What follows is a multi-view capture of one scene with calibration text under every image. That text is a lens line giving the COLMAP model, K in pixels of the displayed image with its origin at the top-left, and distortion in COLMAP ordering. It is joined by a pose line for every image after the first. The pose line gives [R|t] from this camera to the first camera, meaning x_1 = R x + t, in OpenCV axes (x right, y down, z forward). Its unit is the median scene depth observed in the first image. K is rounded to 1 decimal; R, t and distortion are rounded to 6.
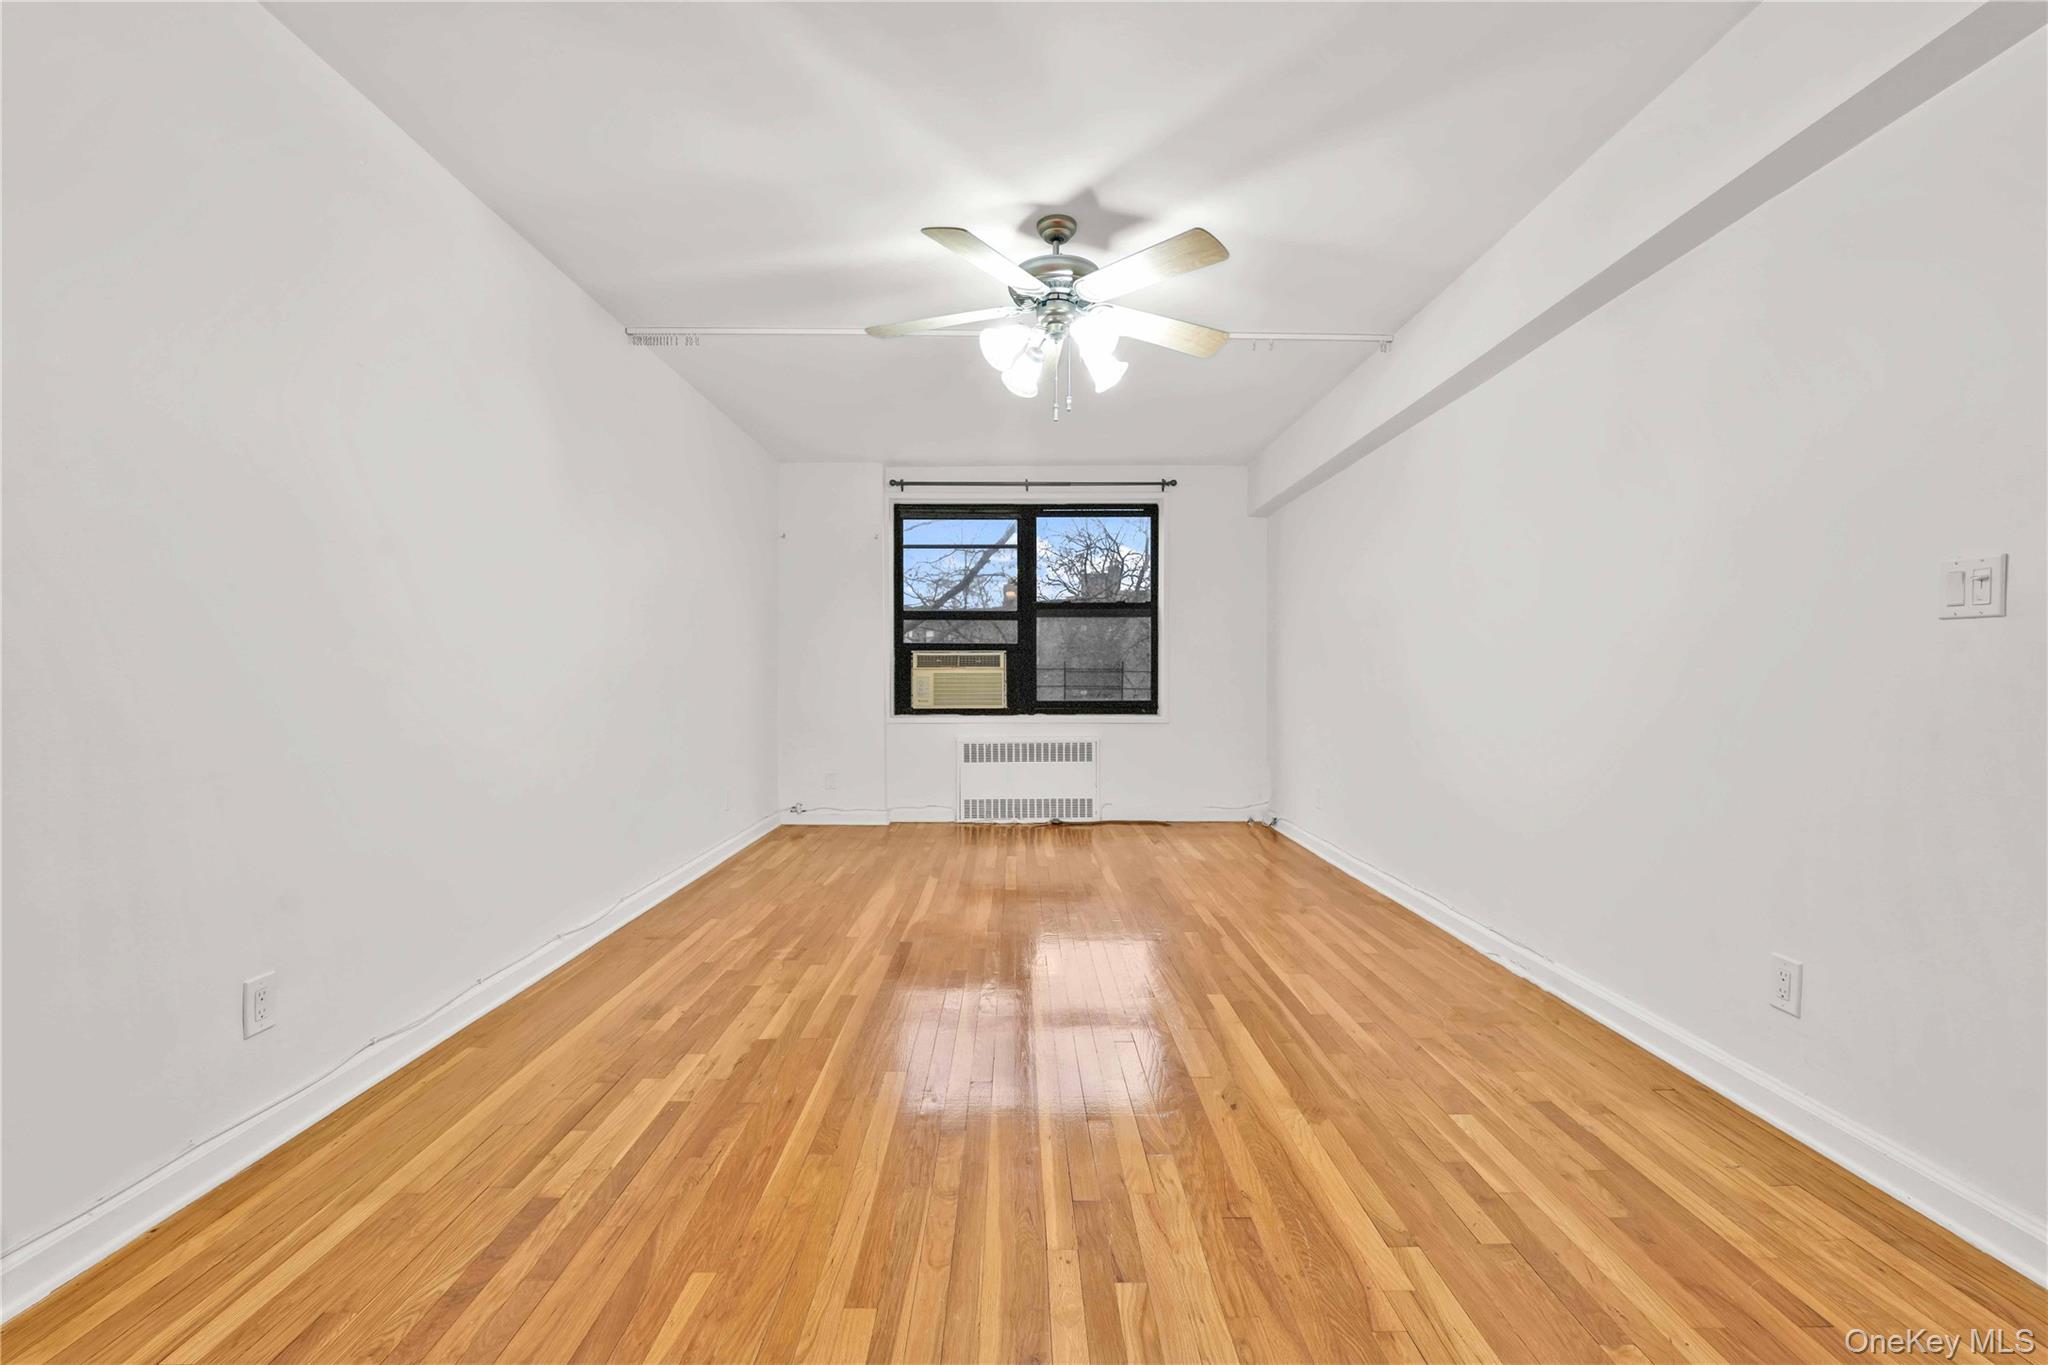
lens RADIAL K [[887.2, 0, 1009.1], [0, 887.2, 678.2], [0, 0, 1]] dist [-0.016437, 0.010622]
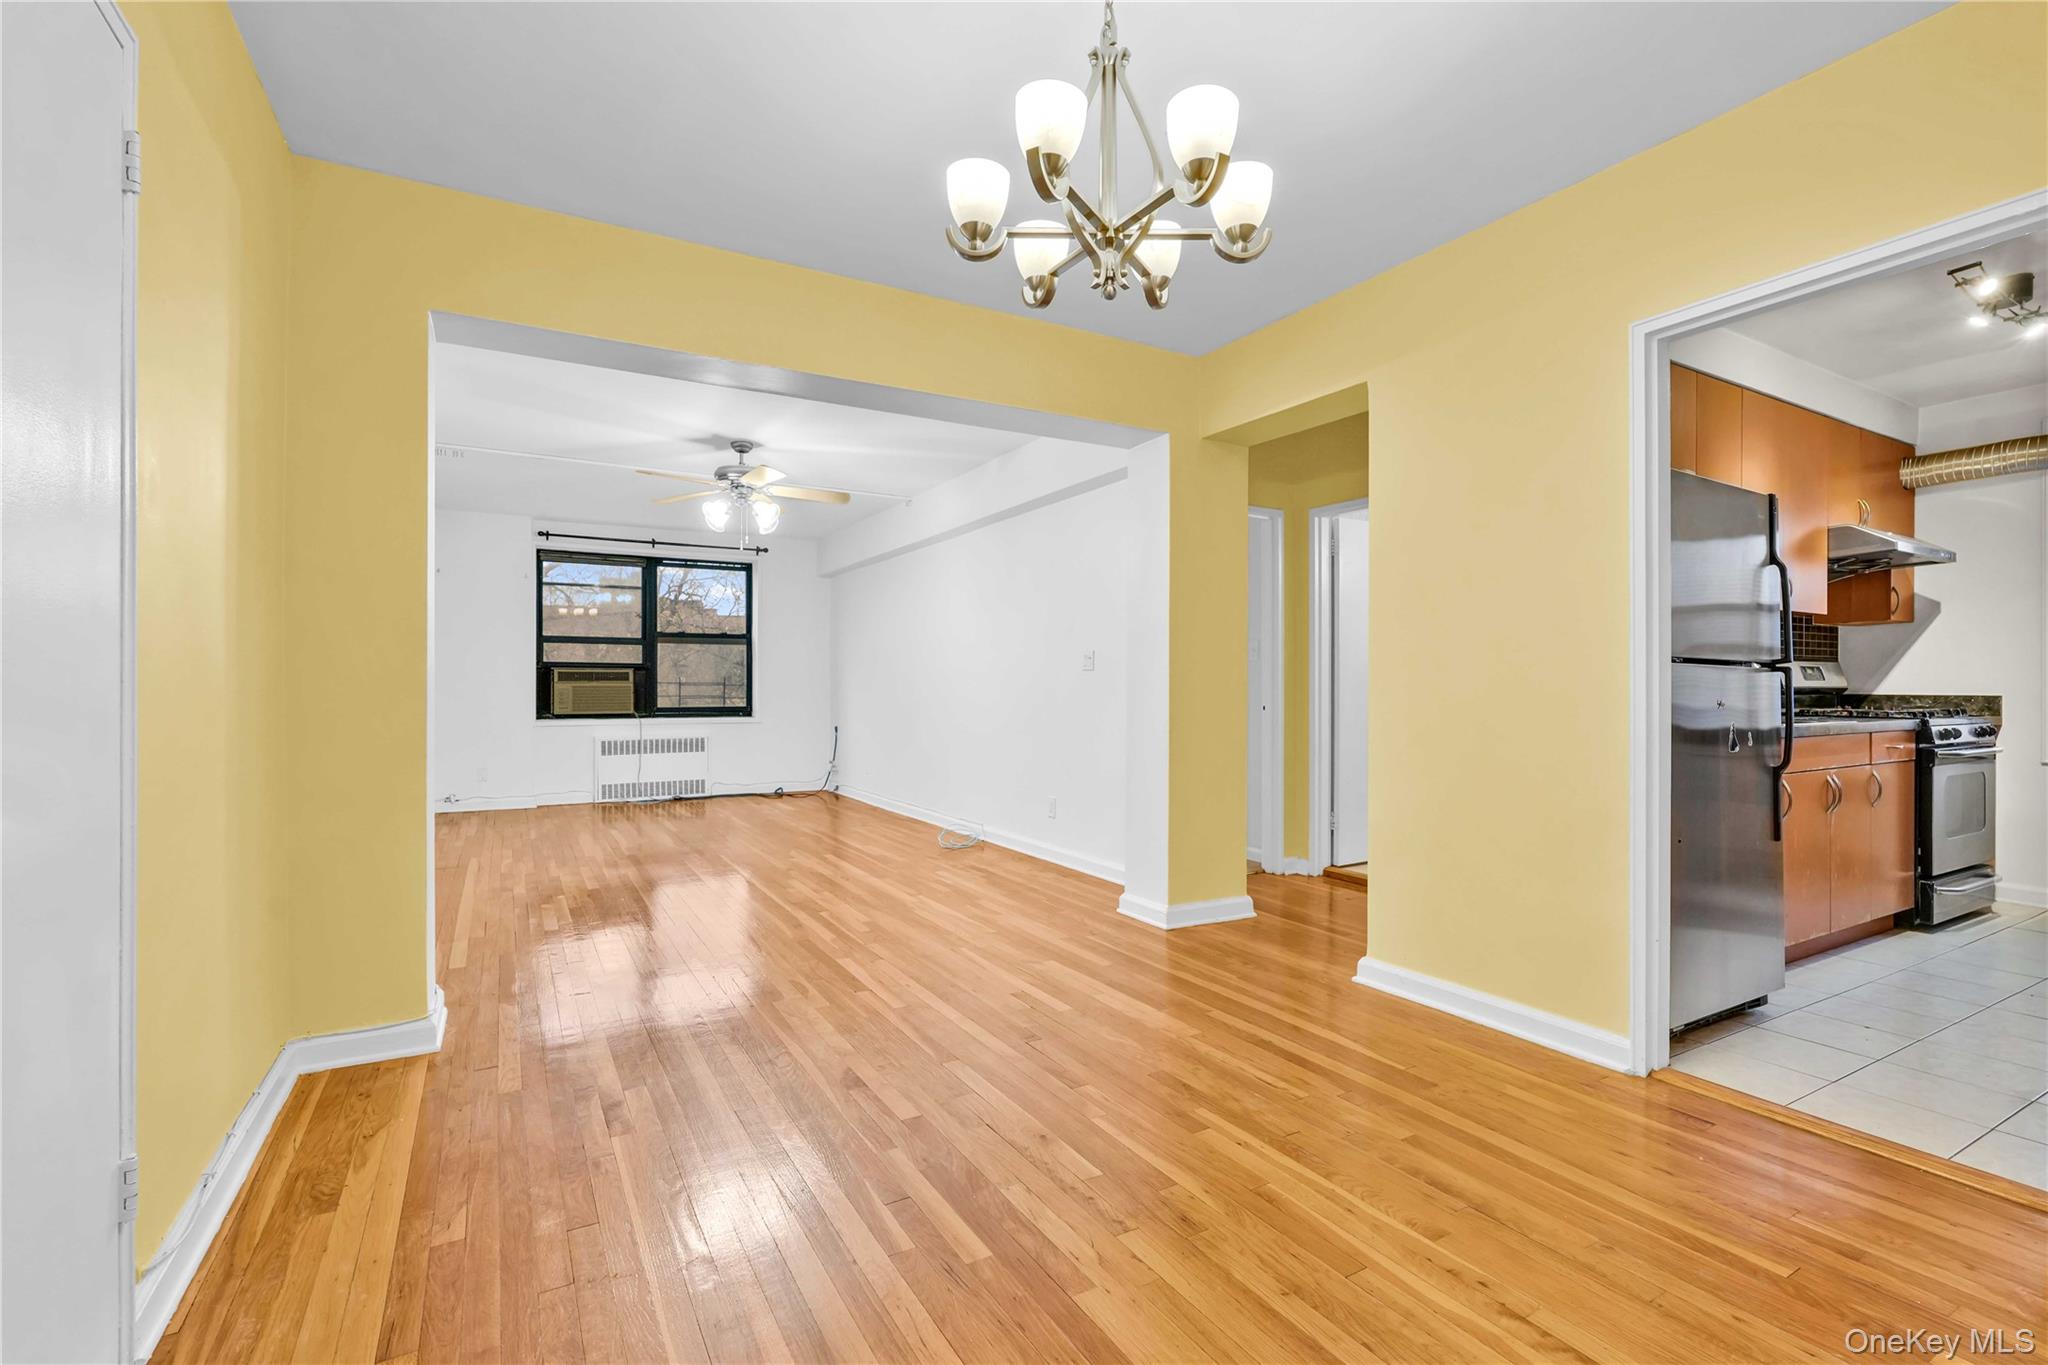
lens RADIAL K [[928.1, 0, 1024.0], [0, 928.1, 682.5], [0, 0, 1]] dist [-0.016257, 0.012772]
pose [[0.864082, 0.004338, 0.503332, -0.197350], [-0.000357, 0.999968, -0.008004, -0.000458], [-0.503351, 0.006736, 0.864056, -0.466399]]
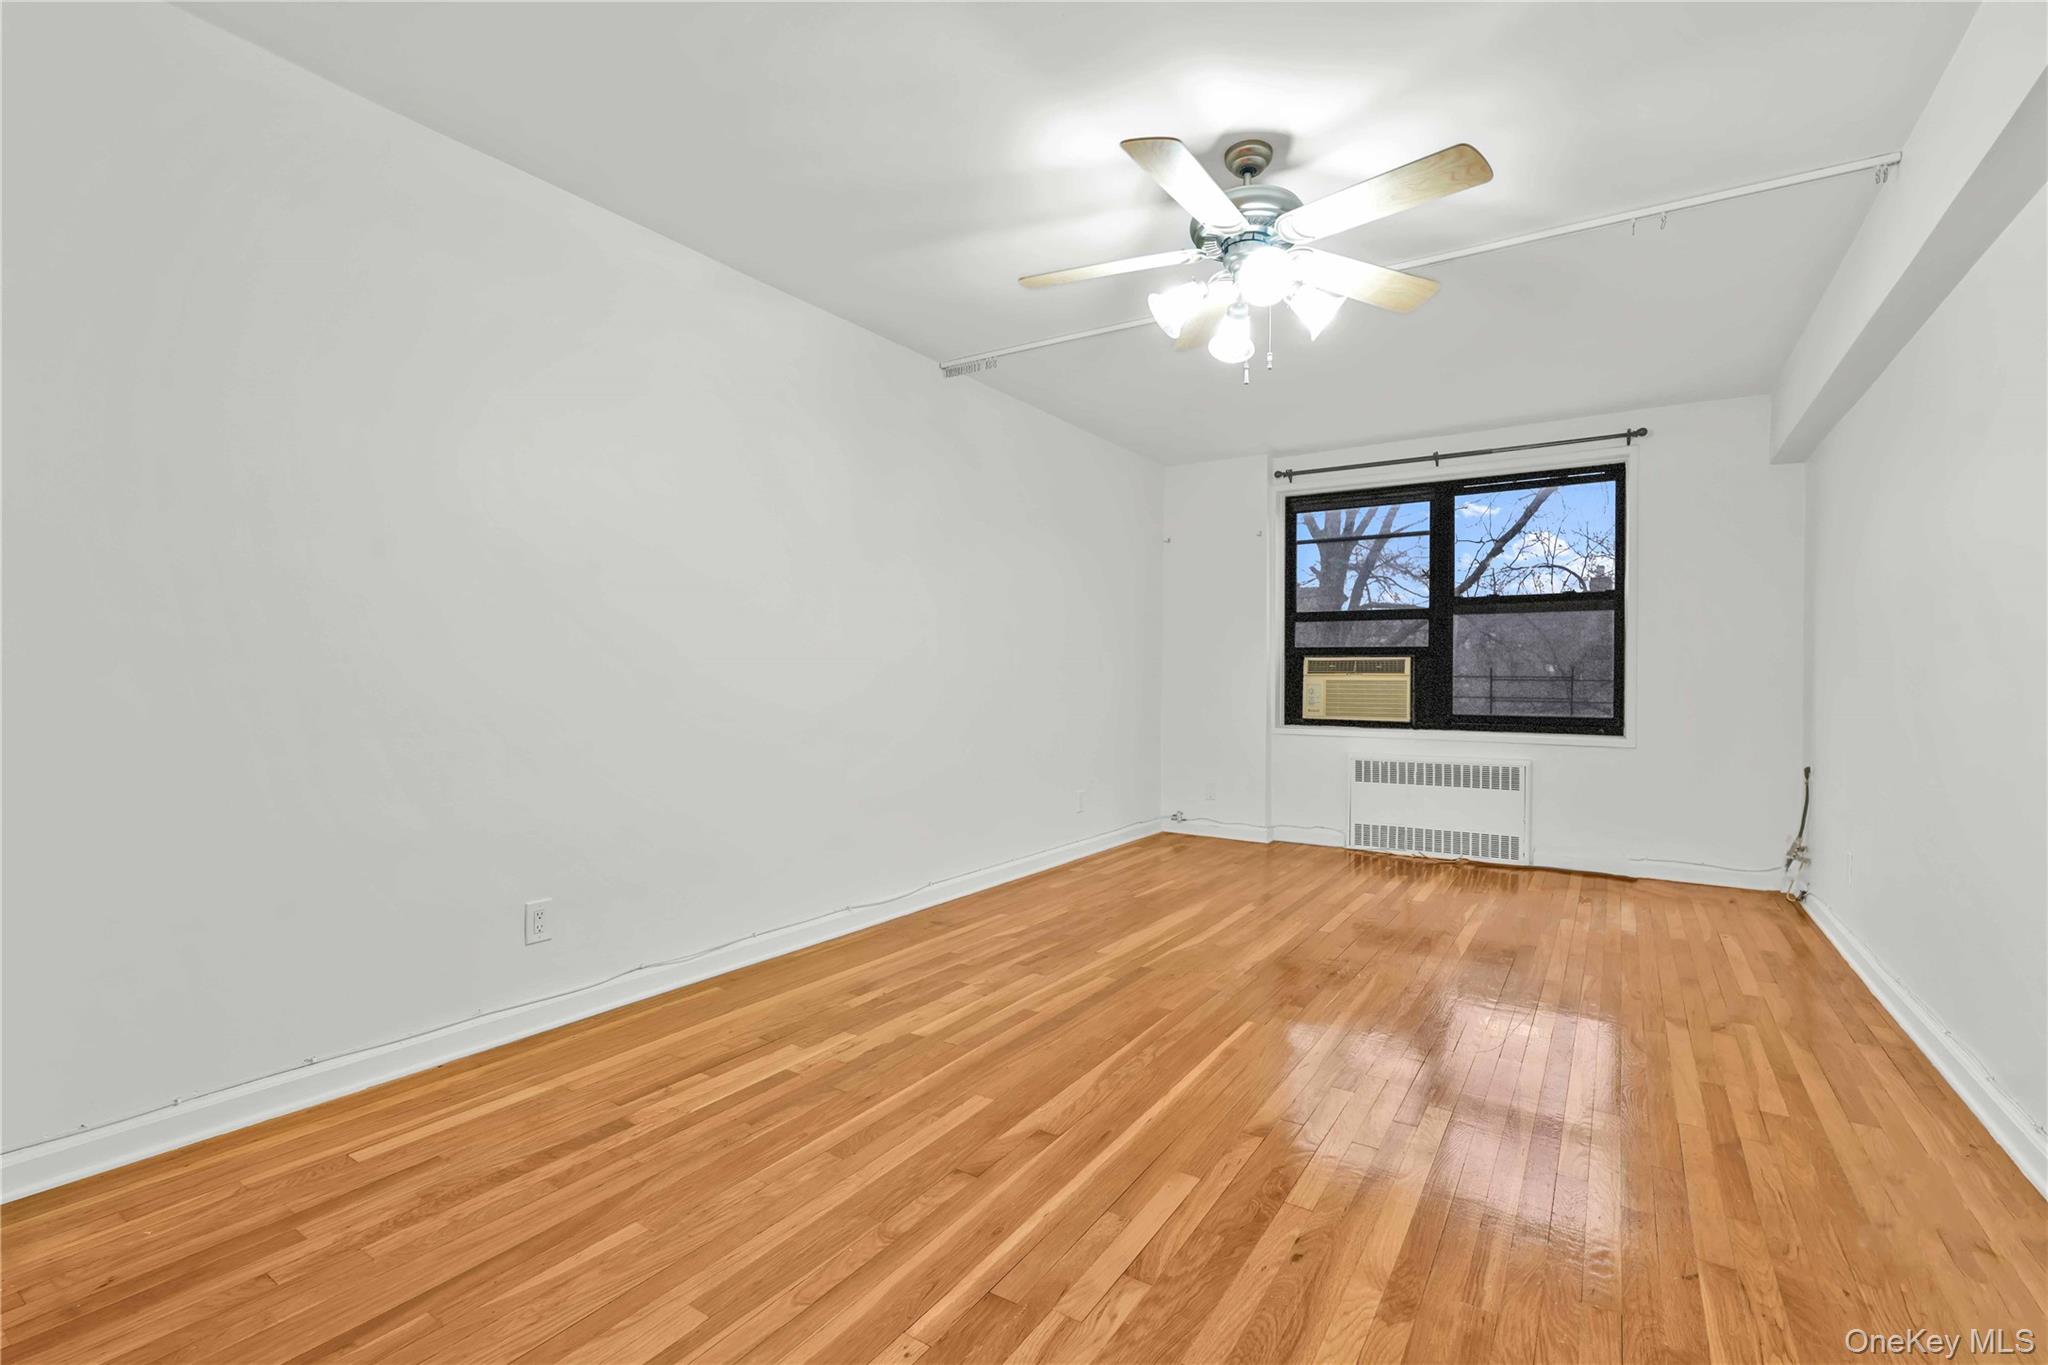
lens RADIAL K [[891.7, 0, 1032.2], [0, 891.7, 678.8], [0, 0, 1]] dist [-0.018387, 0.011164]
pose [[0.841297, 0.006722, -0.540532, 0.156993], [-0.009684, 0.999950, -0.002638, -0.001751], [0.540487, 0.007454, 0.841319, 0.079411]]
